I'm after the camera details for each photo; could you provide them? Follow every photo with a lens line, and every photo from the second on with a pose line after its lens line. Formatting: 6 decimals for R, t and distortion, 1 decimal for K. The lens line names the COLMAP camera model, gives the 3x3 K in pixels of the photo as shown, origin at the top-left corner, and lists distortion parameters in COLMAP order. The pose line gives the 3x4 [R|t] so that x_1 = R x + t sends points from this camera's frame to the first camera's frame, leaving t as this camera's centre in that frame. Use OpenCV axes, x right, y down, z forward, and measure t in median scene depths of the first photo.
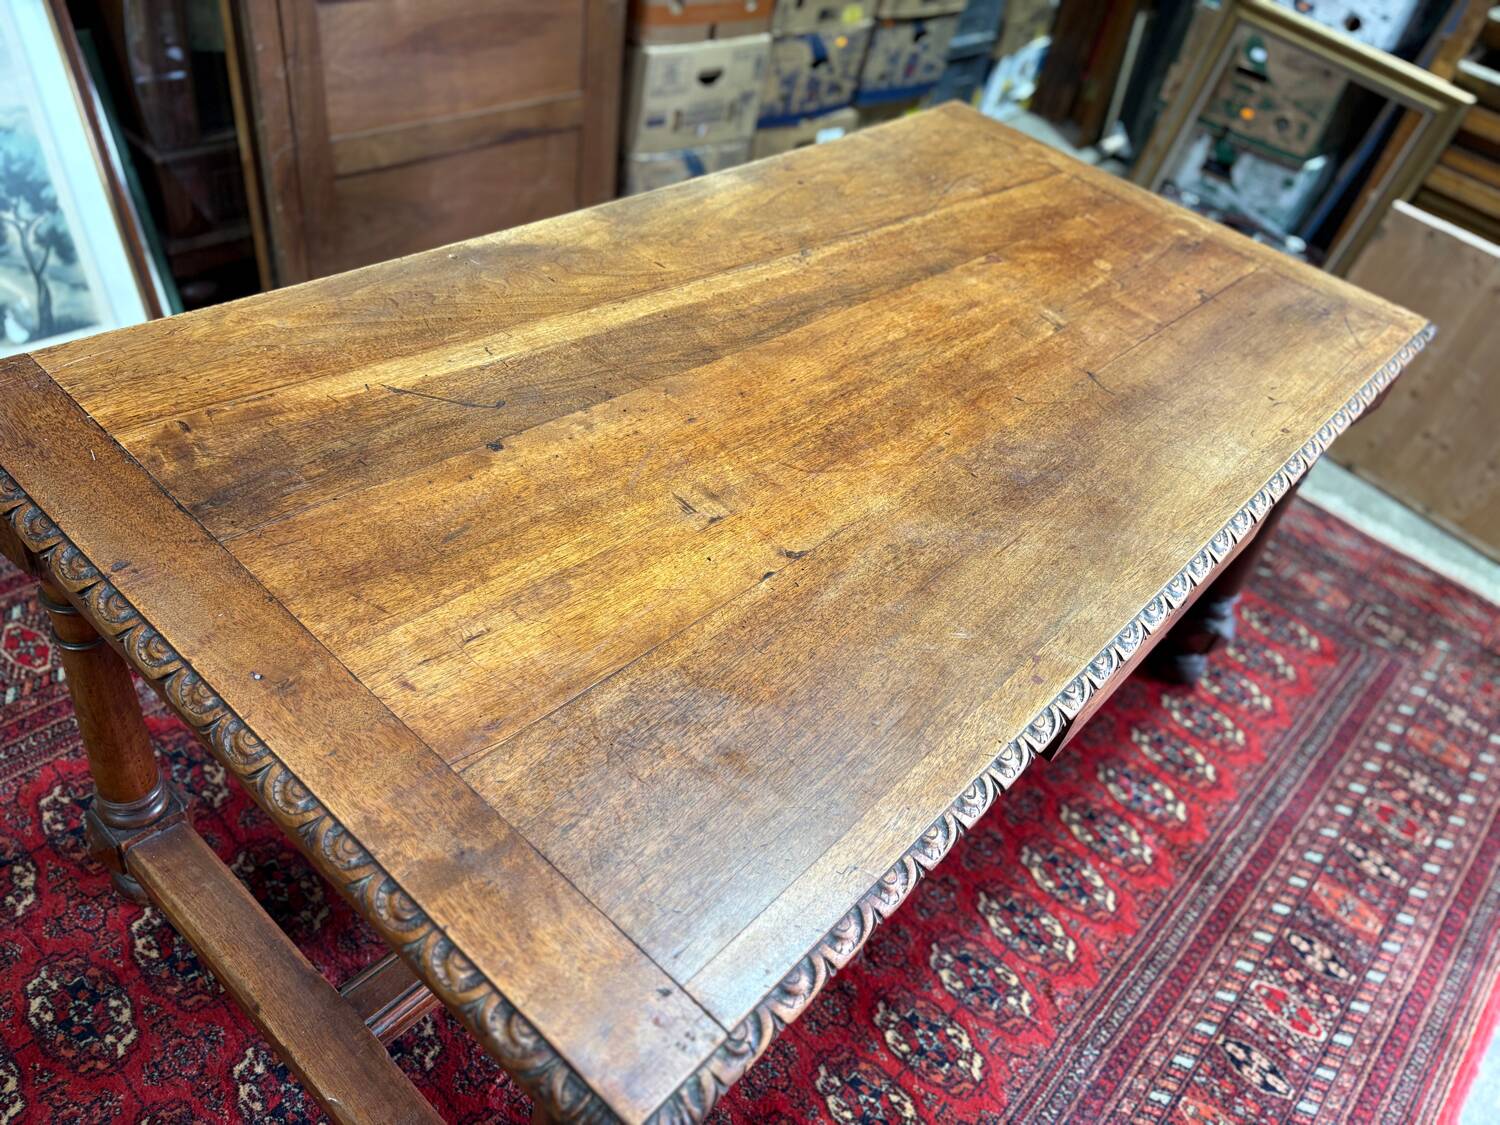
lens RADIAL K [[1160.5, 0, 743.5], [0, 1160.5, 584.7], [0, 0, 1]] dist [0.051824, -0.074348]
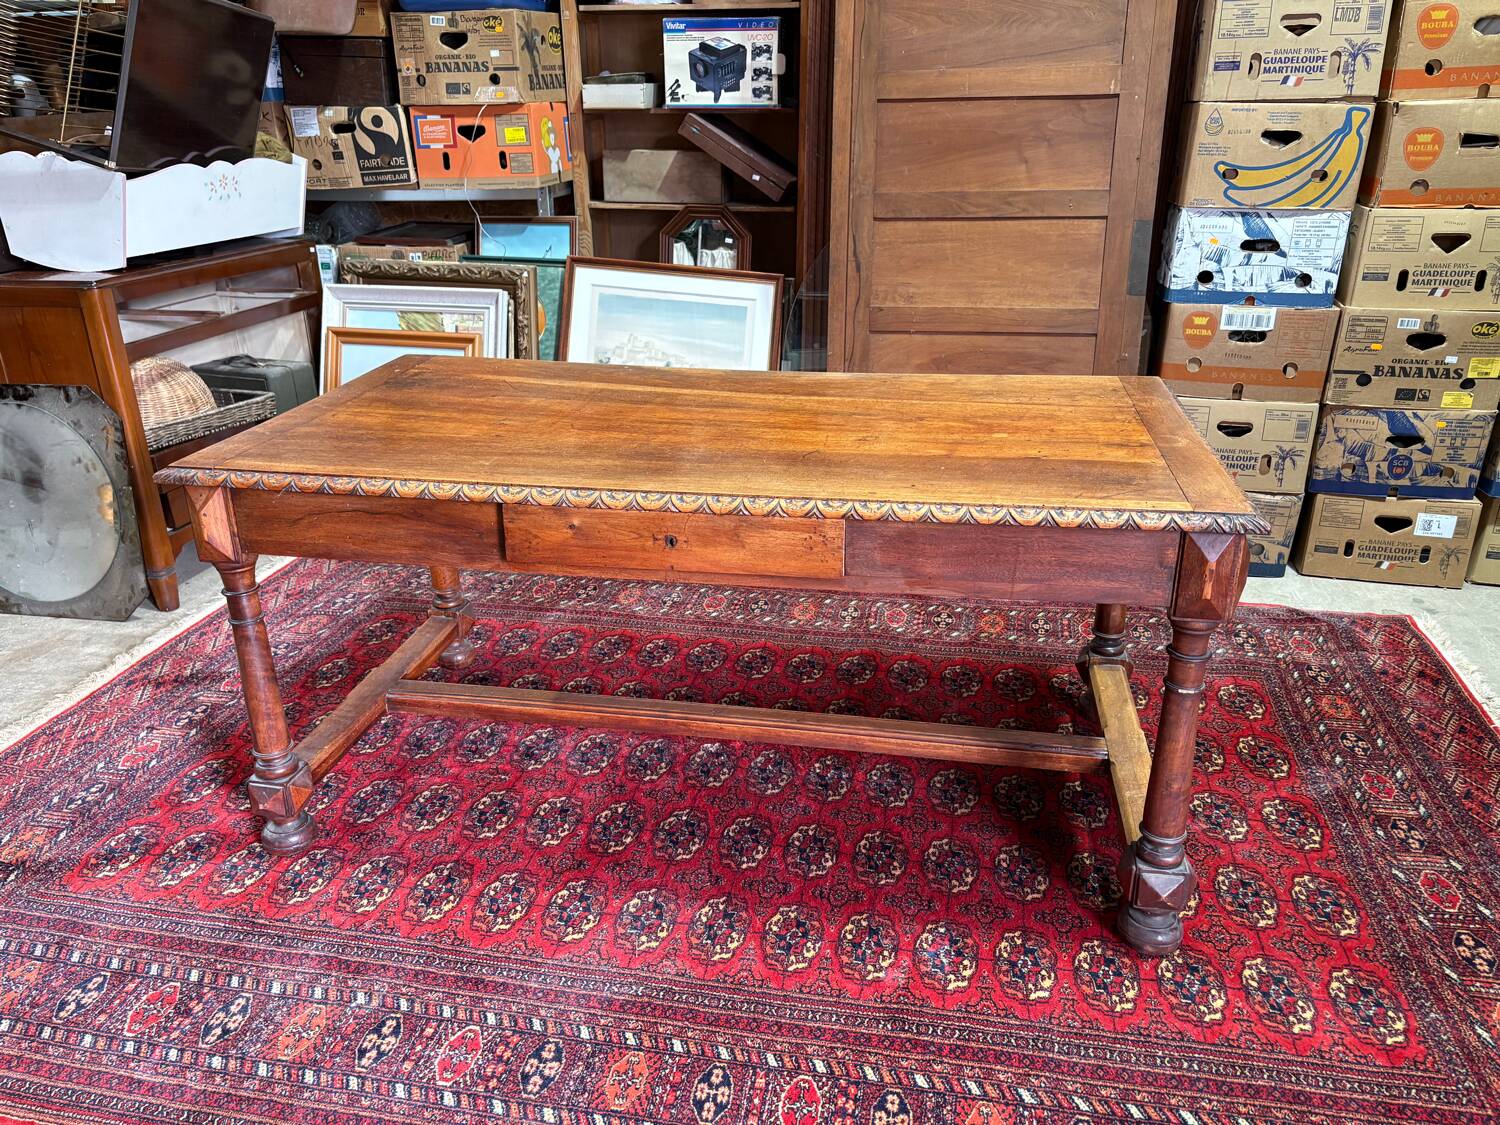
lens RADIAL K [[1146.4, 0, 731.1], [0, 1146.4, 558.0], [0, 0, 1]] dist [0.057077, -0.056793]
pose [[0.492776, 0.130206, -0.860359, 1.174451], [-0.500045, 0.851551, -0.157530, 0.157837], [0.712128, 0.507846, 0.484733, 0.274882]]
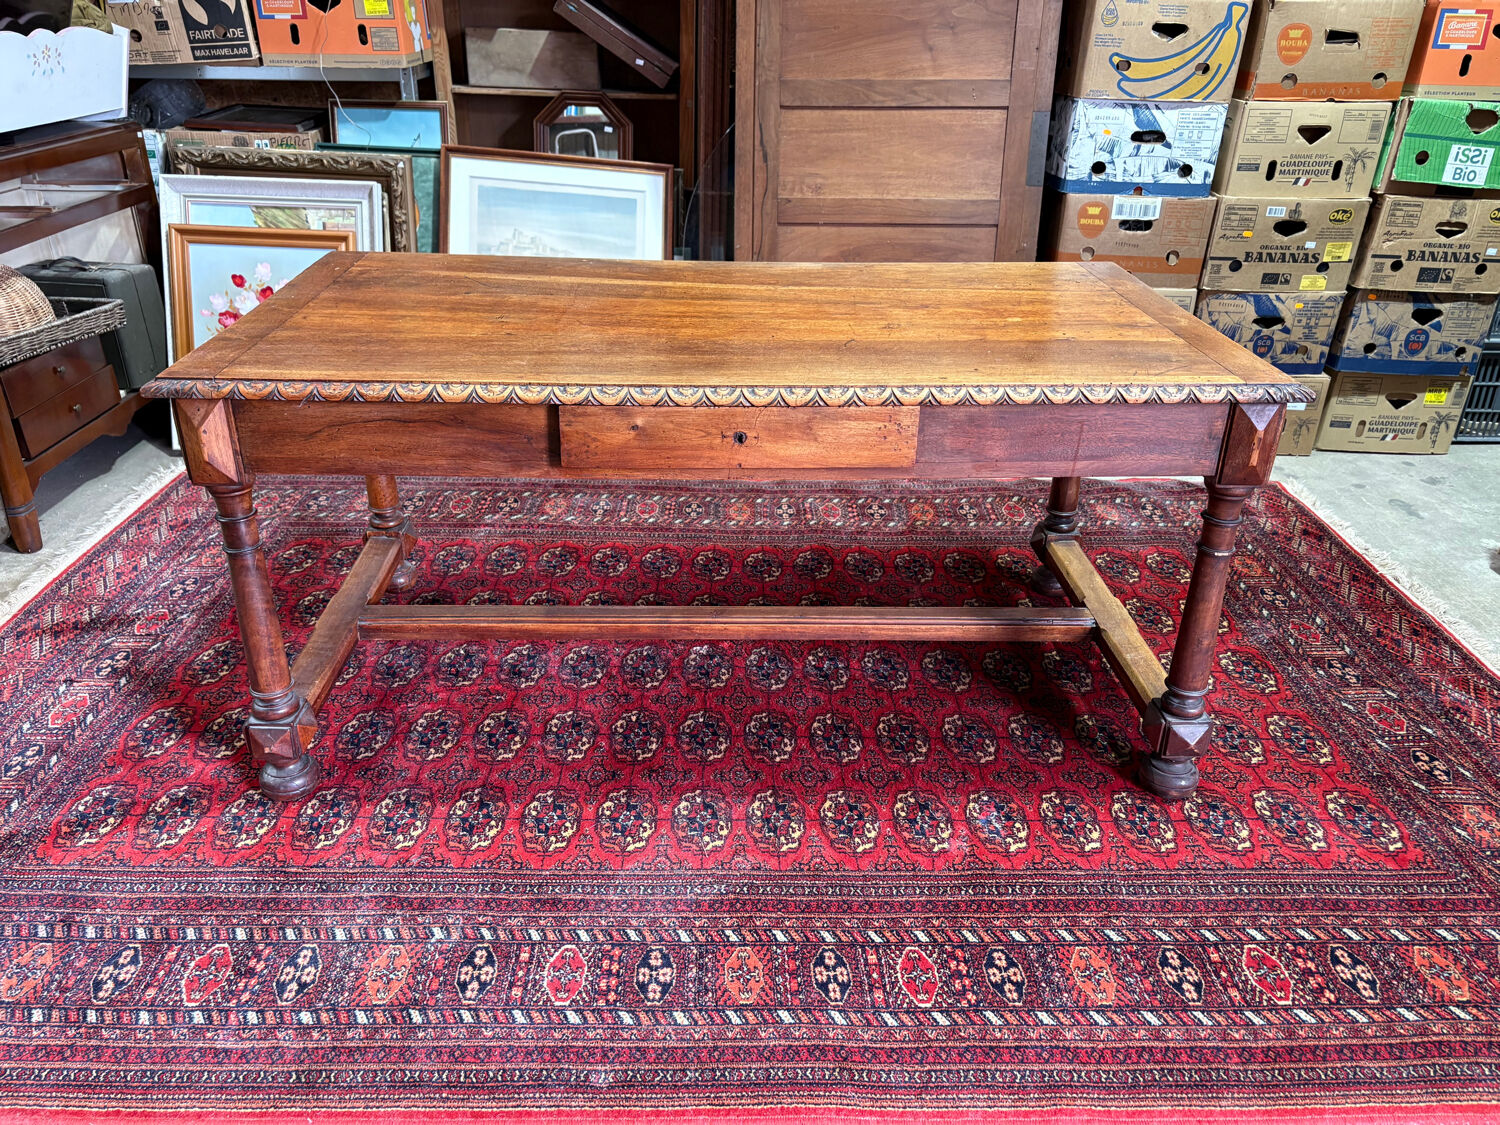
lens RADIAL K [[1146.4, 0, 731.1], [0, 1146.4, 558.0], [0, 0, 1]] dist [0.057077, -0.056793]
pose [[0.666464, 0.157980, -0.728607, 1.002900], [-0.412453, 0.892241, -0.183816, 0.289878], [0.621053, 0.423023, 0.659806, 0.108914]]
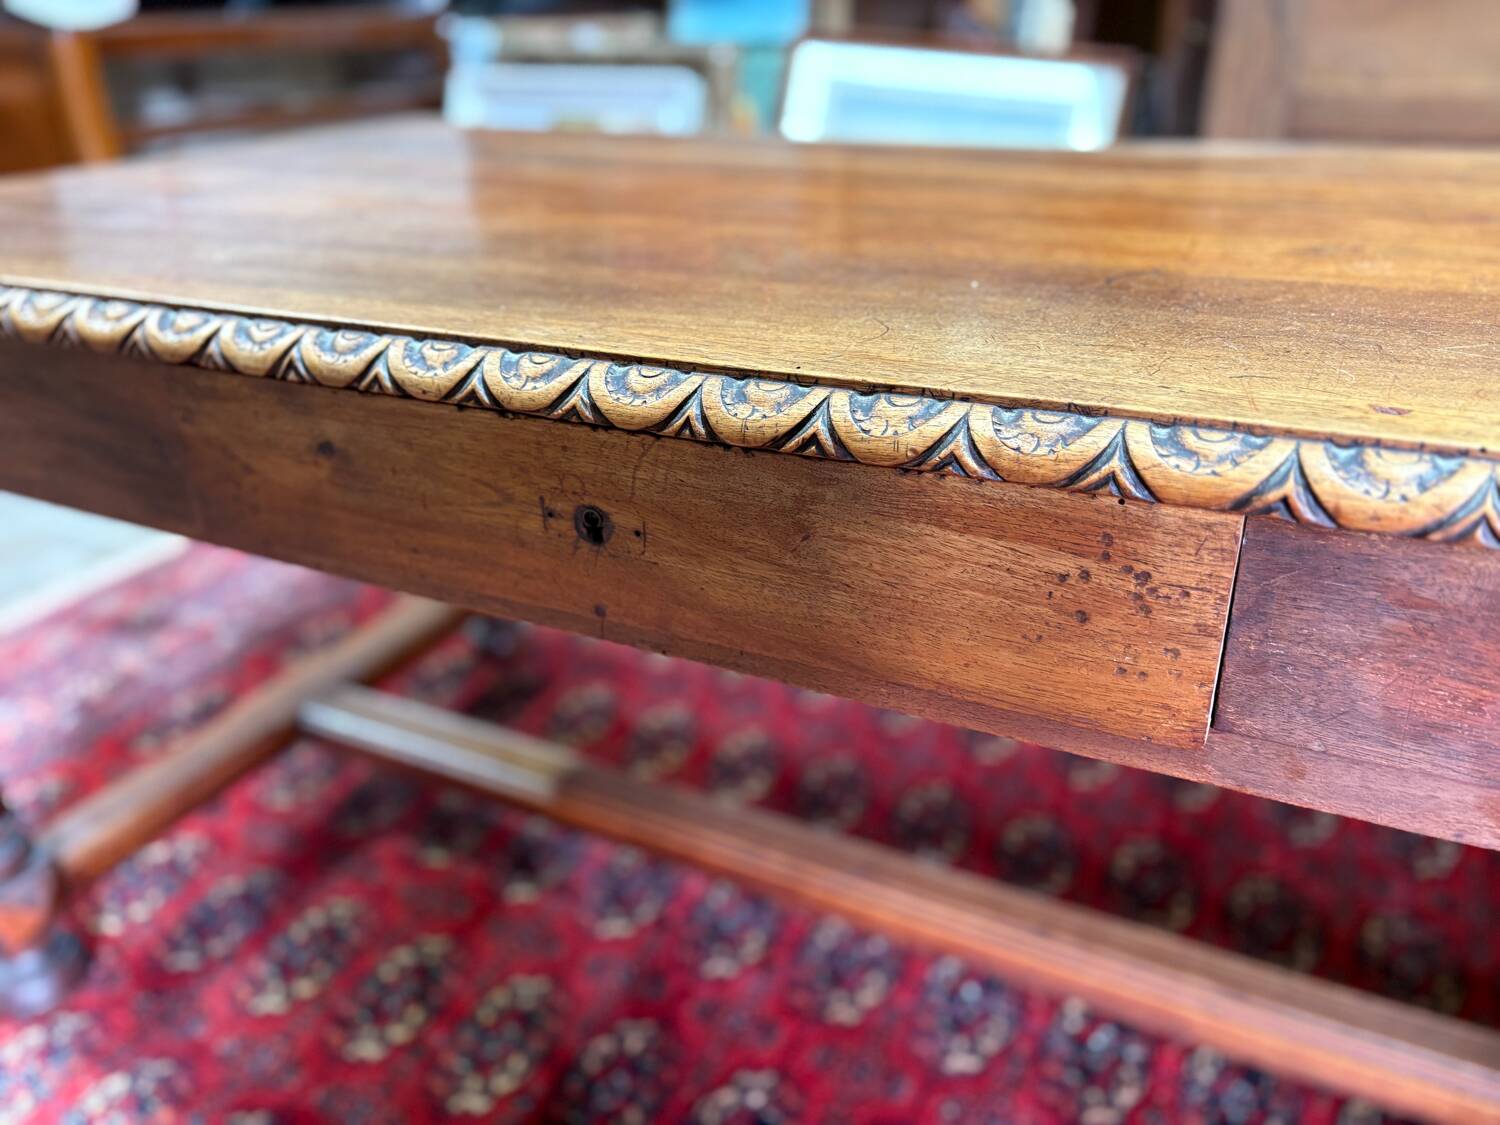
lens RADIAL K [[1142.0, 0, 750.0], [0, 1142.0, 562.5], [0, 0, 1]] dist [-0.006028, -0.002267]
pose [[0.241901, 0.231623, -0.942250, 0.562237], [-0.601357, 0.797889, 0.041751, -0.017369], [0.761481, 0.556529, 0.332299, 0.660494]]
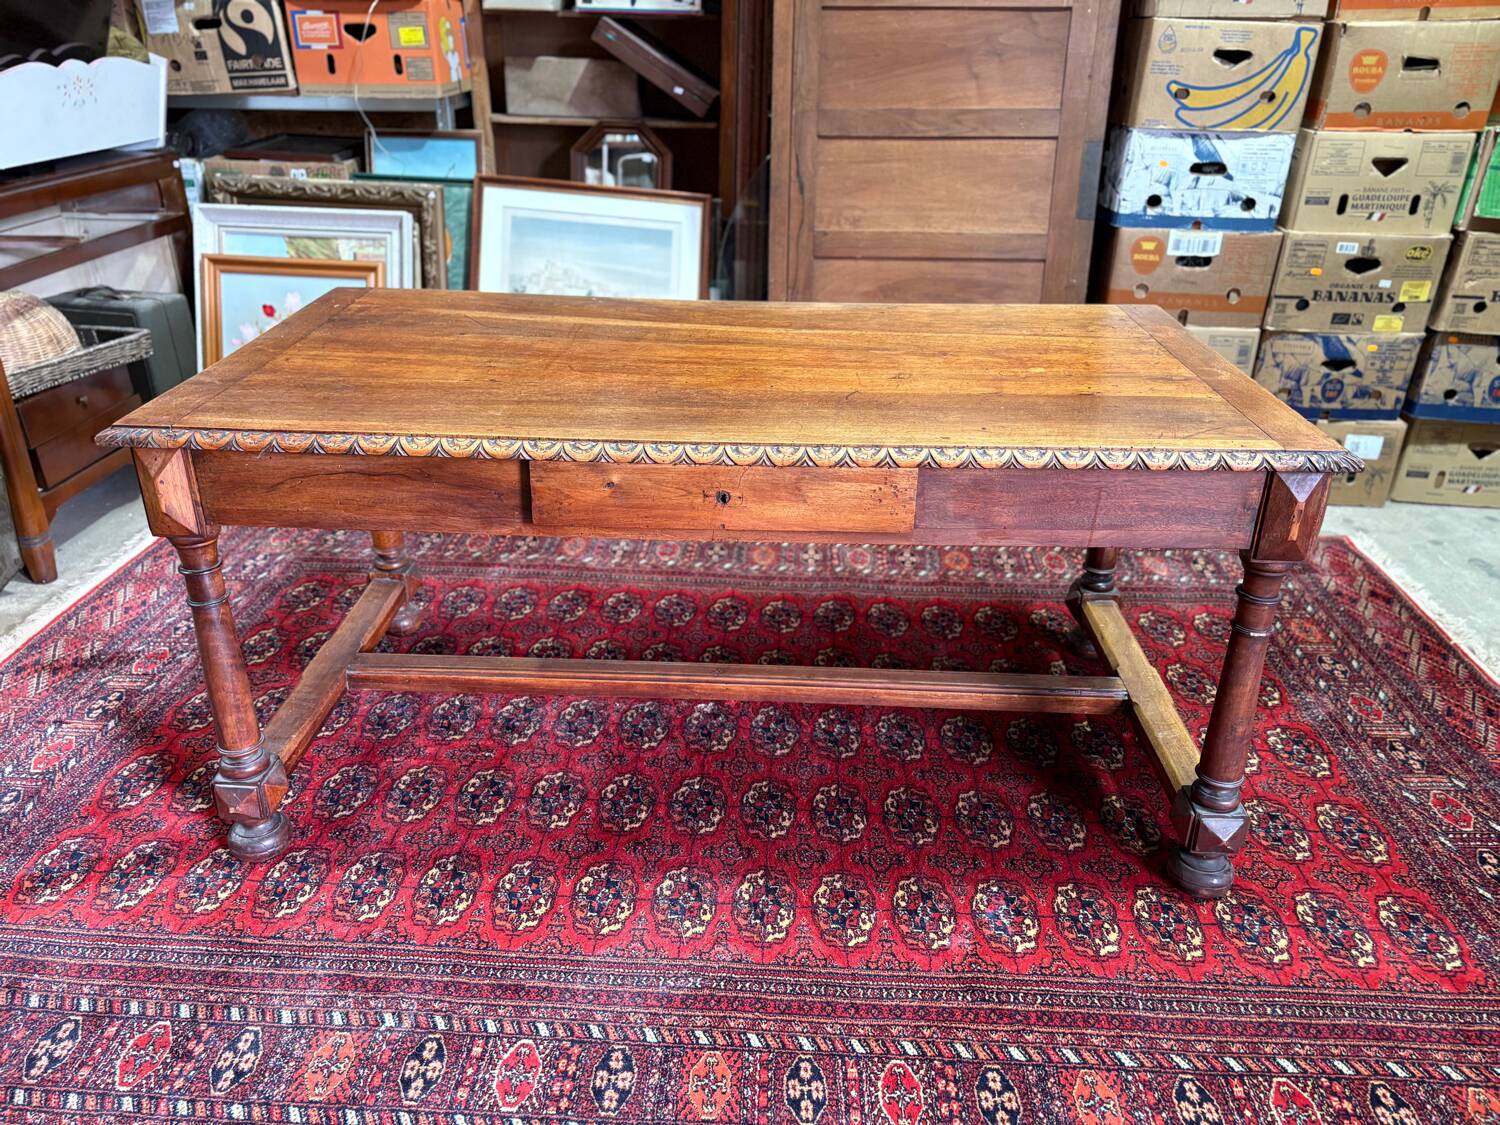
lens RADIAL K [[1146.4, 0, 731.1], [0, 1146.4, 558.0], [0, 0, 1]] dist [0.057077, -0.056793]
pose [[0.615744, 0.161055, -0.771311, 0.990861], [-0.444864, 0.879006, -0.171596, 0.209197], [0.650350, 0.448787, 0.612890, 0.185367]]
